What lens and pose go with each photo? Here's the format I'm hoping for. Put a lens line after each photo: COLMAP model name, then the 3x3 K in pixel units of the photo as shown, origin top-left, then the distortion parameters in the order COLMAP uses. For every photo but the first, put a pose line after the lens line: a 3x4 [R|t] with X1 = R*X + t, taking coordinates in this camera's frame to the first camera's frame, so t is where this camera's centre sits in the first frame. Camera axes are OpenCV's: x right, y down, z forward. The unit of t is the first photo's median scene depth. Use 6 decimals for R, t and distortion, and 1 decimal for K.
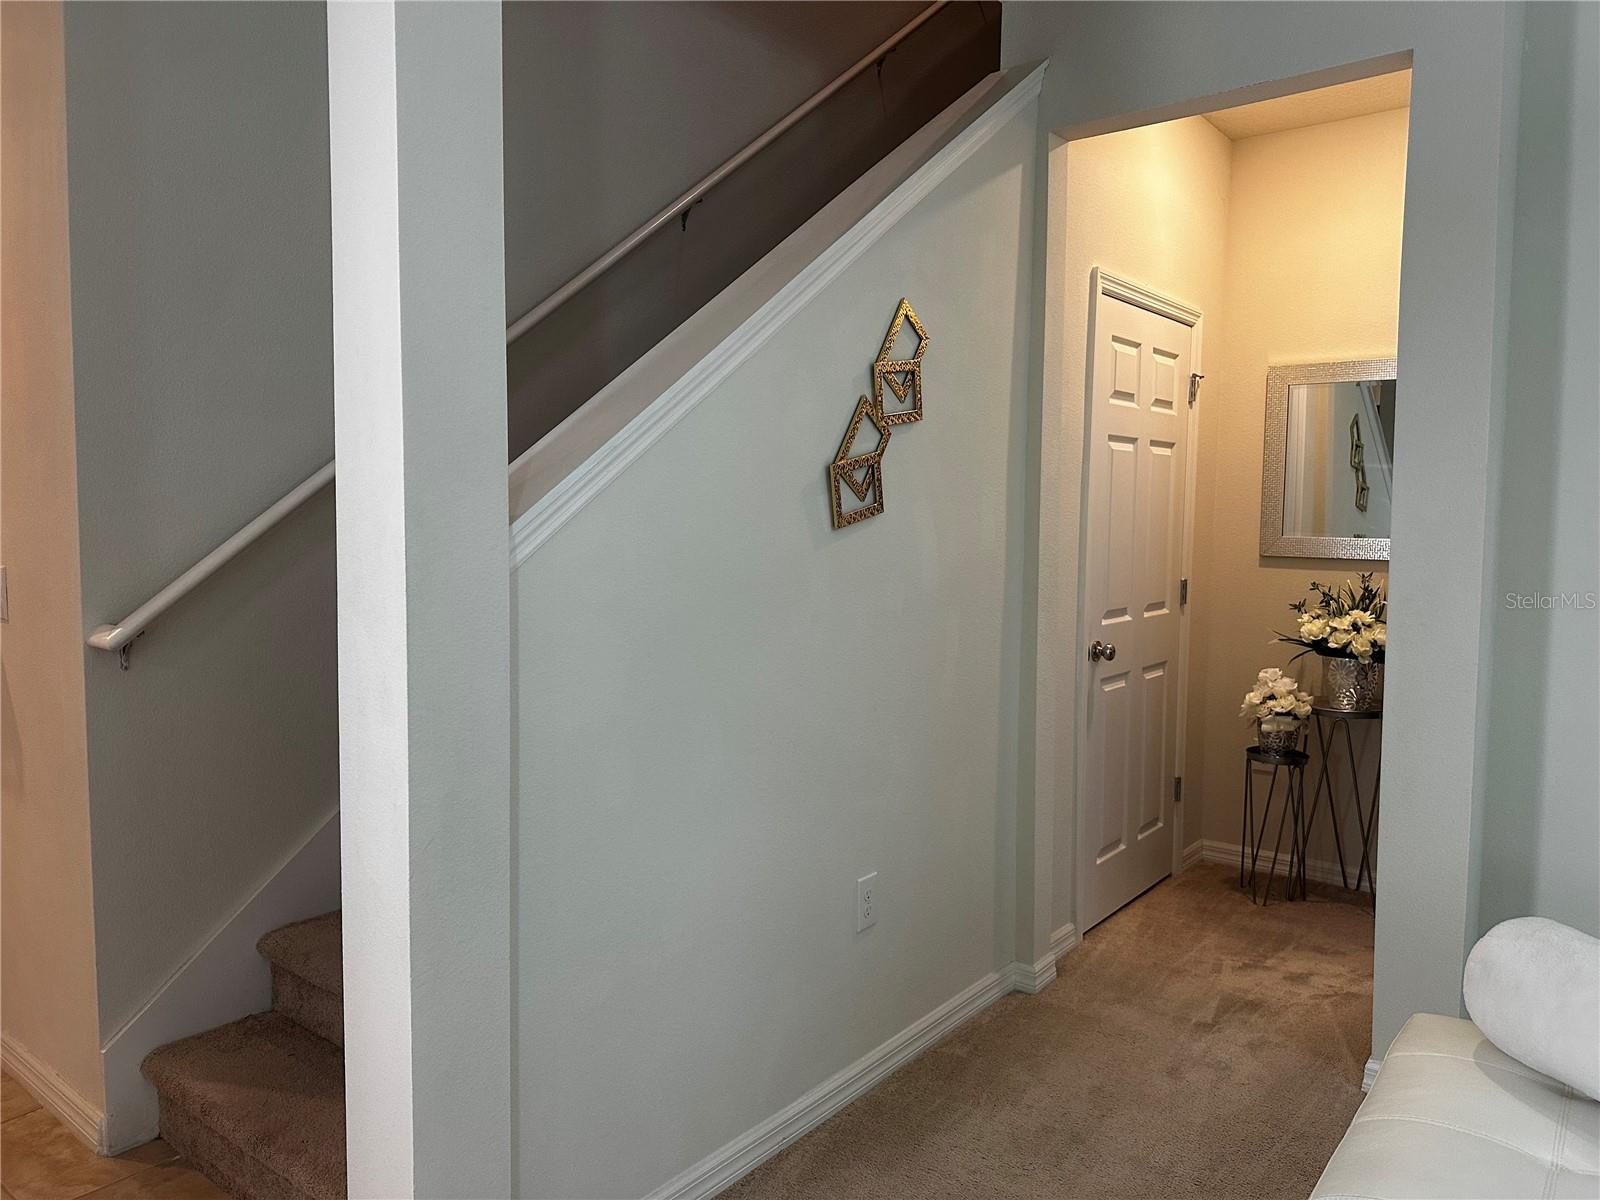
lens RADIAL K [[1147.4, 0, 796.5], [0, 1147.4, 596.2], [0, 0, 1]] dist [0.036547, -0.024934]
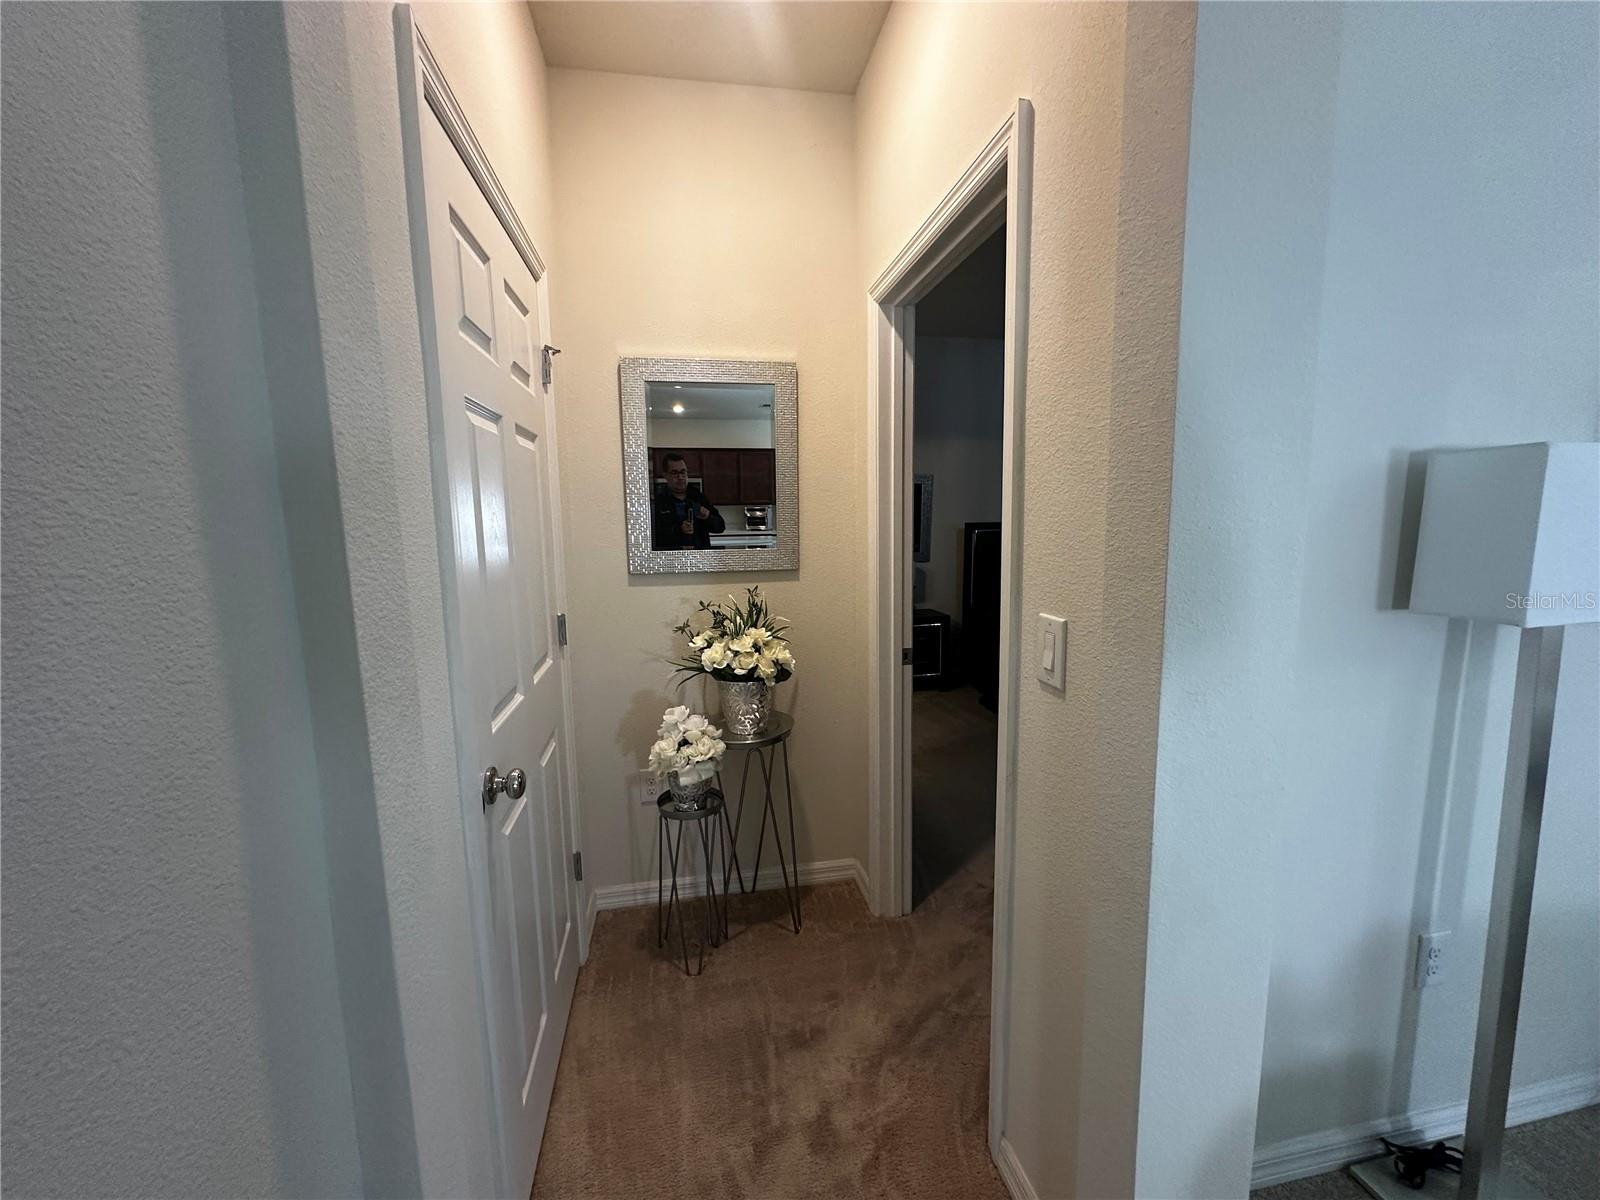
lens RADIAL K [[639.6, 0, 798.9], [0, 639.6, 597.6], [0, 0, 1]] dist [-0.001948, 0.000553]
pose [[0.656825, -0.118762, 0.744632, 0.127233], [0.079214, 0.992922, 0.088489, -0.055117], [-0.749871, 0.000863, 0.661584, 0.626973]]
